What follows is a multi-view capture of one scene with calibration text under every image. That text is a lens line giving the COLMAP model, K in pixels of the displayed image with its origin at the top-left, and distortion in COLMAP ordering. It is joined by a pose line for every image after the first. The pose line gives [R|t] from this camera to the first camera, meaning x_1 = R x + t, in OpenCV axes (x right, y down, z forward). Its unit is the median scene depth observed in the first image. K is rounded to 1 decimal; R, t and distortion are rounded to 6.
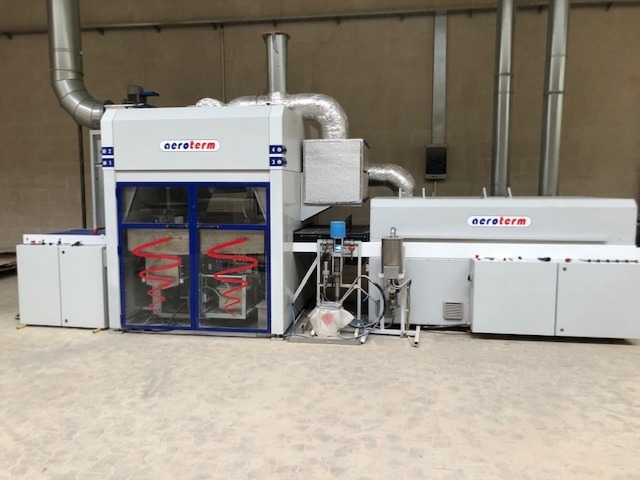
lens RADIAL K [[533.2, 0, 320.5], [0, 533.2, 240.3], [0, 0, 1]] dist [-0.005967, -0.001393]
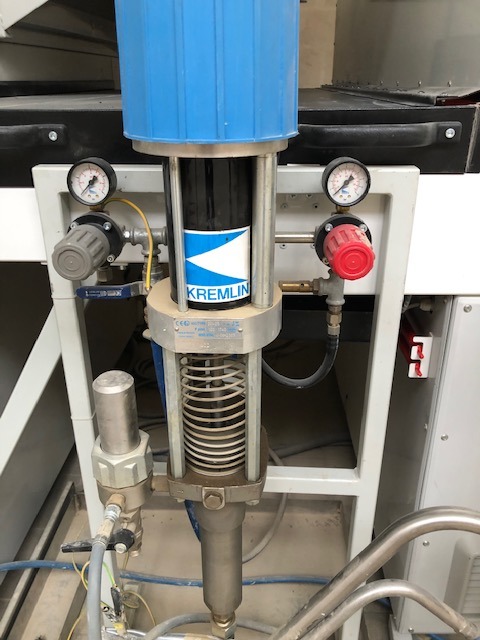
lens RADIAL K [[533.2, 0, 239.2], [0, 533.2, 318.5], [0, 0, 1]] dist [-0.005967, -0.001393]
pose [[0.990545, -0.071409, 0.117140, 0.024142], [0.030975, 0.948218, 0.316106, -0.004827], [-0.133647, -0.309488, 0.941465, 0.883043]]
